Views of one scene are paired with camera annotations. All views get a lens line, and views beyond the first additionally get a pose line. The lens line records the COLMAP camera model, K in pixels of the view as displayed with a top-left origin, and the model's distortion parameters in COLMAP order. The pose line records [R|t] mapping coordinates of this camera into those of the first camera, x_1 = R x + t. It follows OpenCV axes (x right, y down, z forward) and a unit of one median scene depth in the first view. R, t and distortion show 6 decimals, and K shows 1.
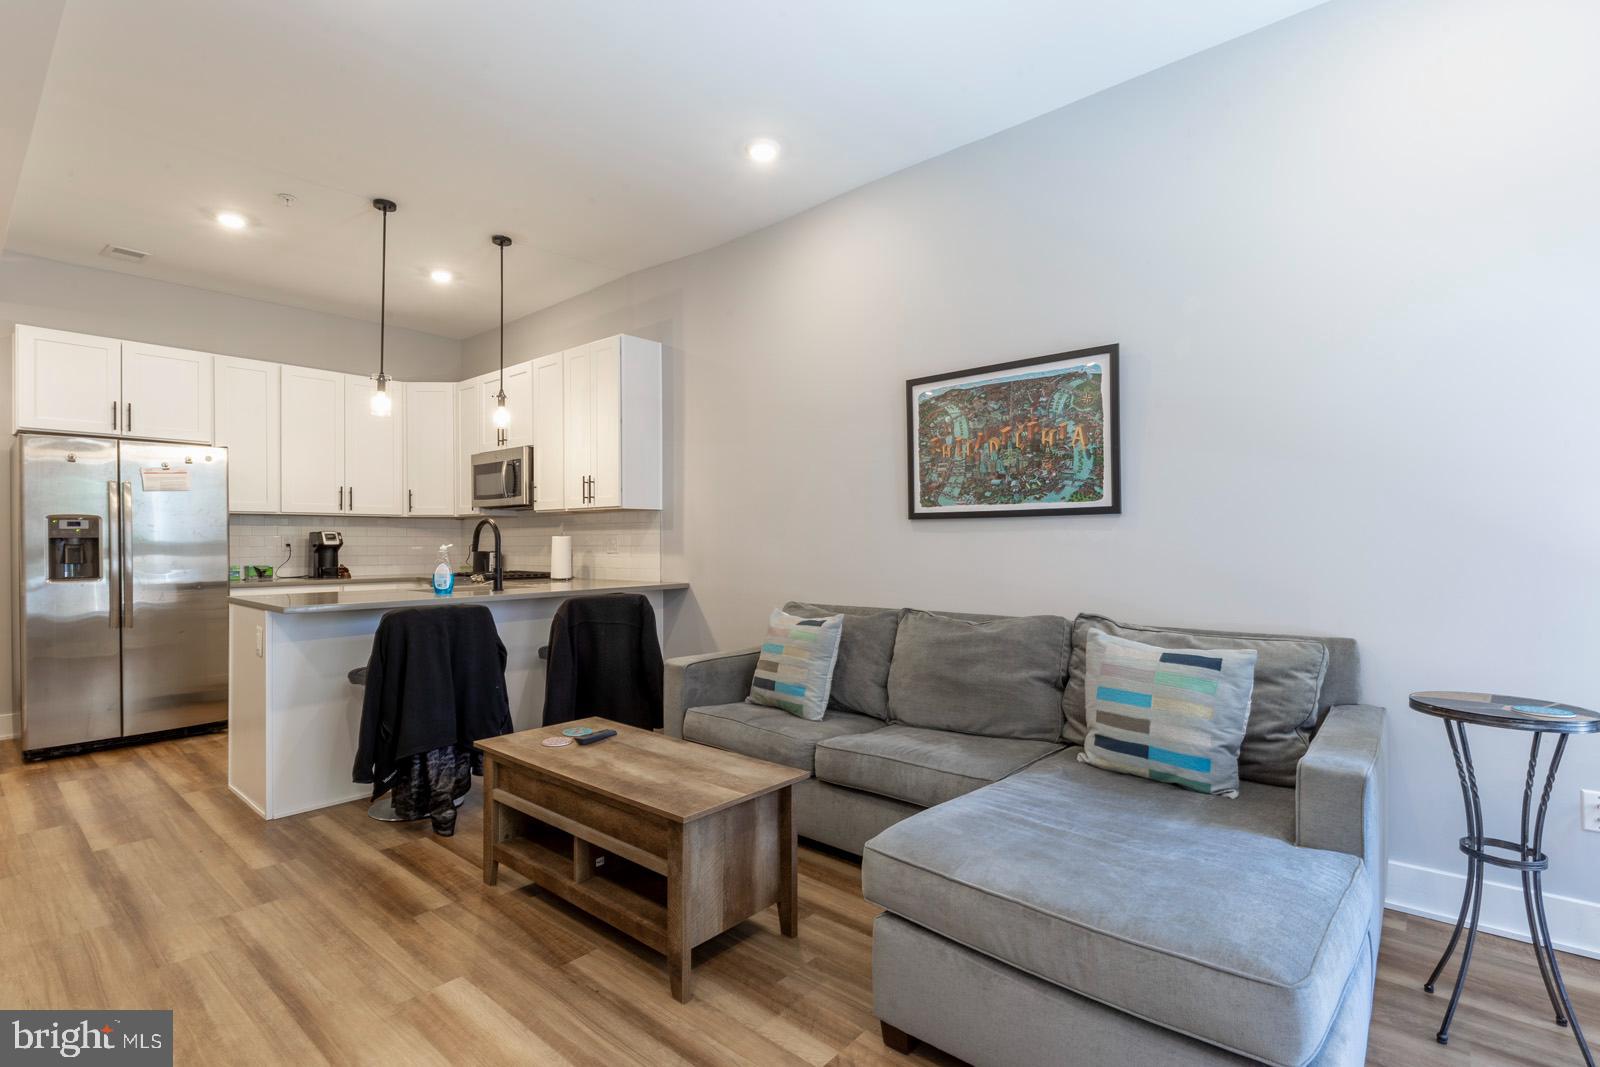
lens RADIAL K [[732.8, 0, 800.1], [0, 732.8, 537.8], [0, 0, 1]] dist [0.005224, -0.000537]
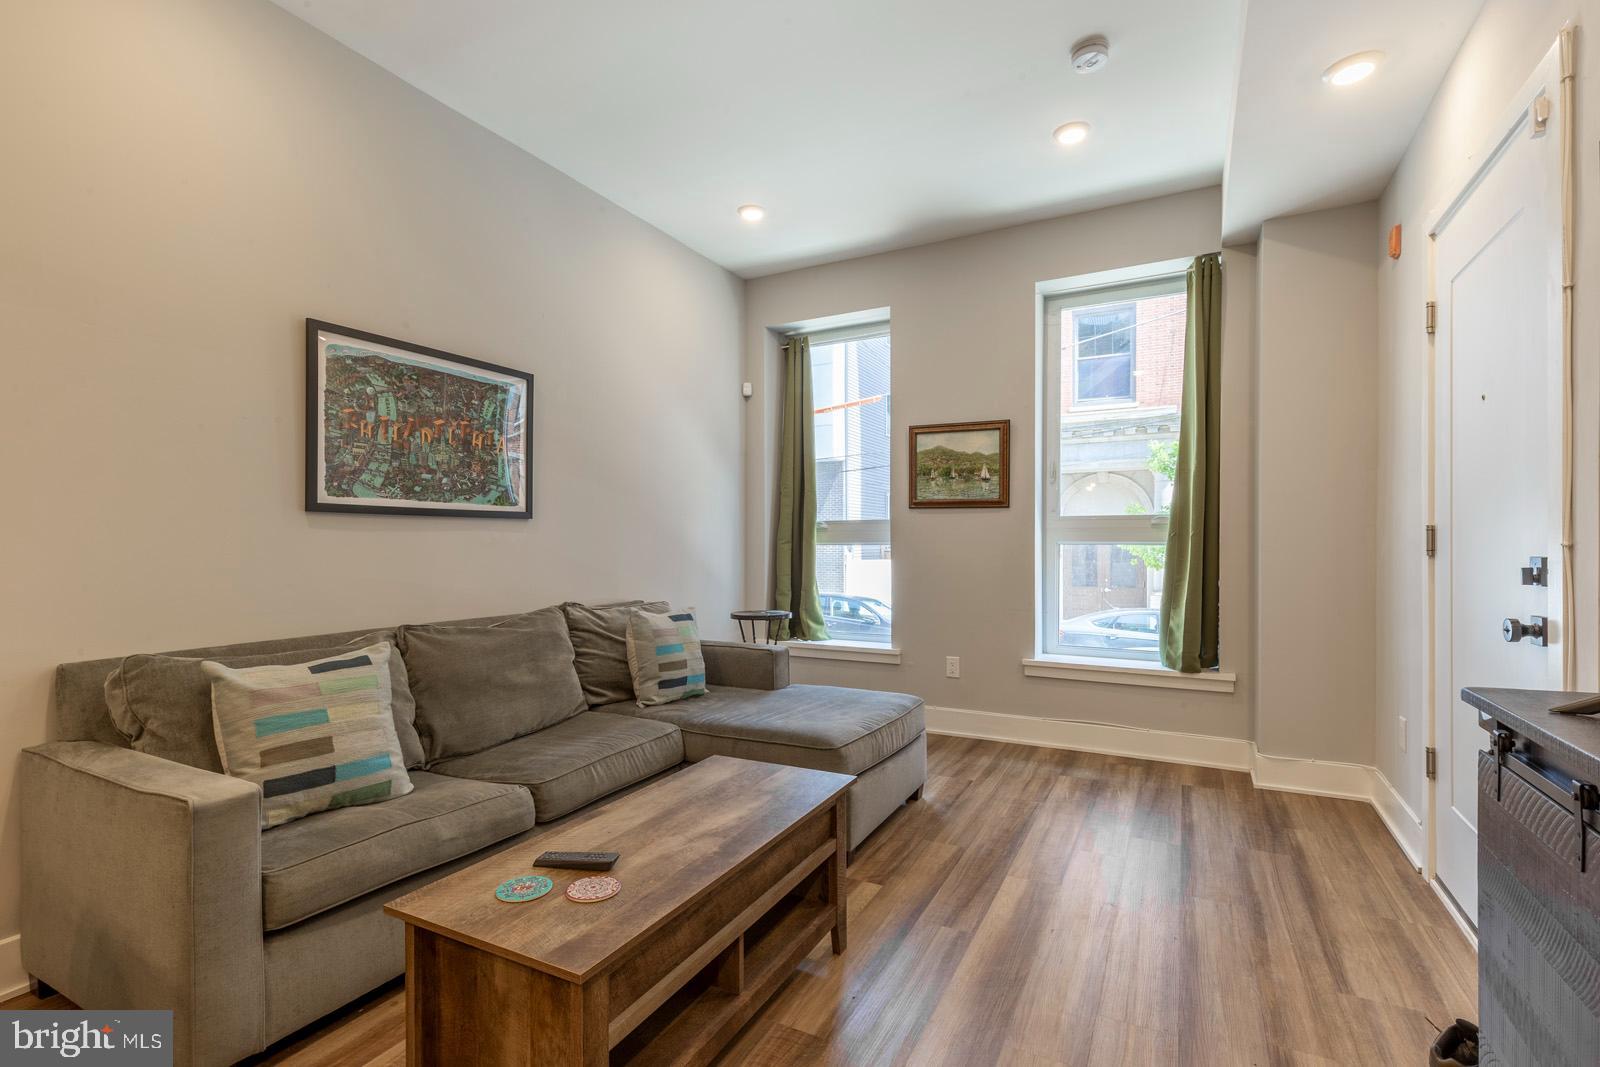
lens RADIAL K [[717.1, 0, 781.8], [0, 717.1, 543.6], [0, 0, 1]] dist [0.002539, -0.000175]
pose [[-0.187976, 0.004534, 0.982163, -0.699588], [-0.001429, 0.999987, -0.004890, 0.010753], [-0.982173, -0.002322, -0.187967, 0.744794]]
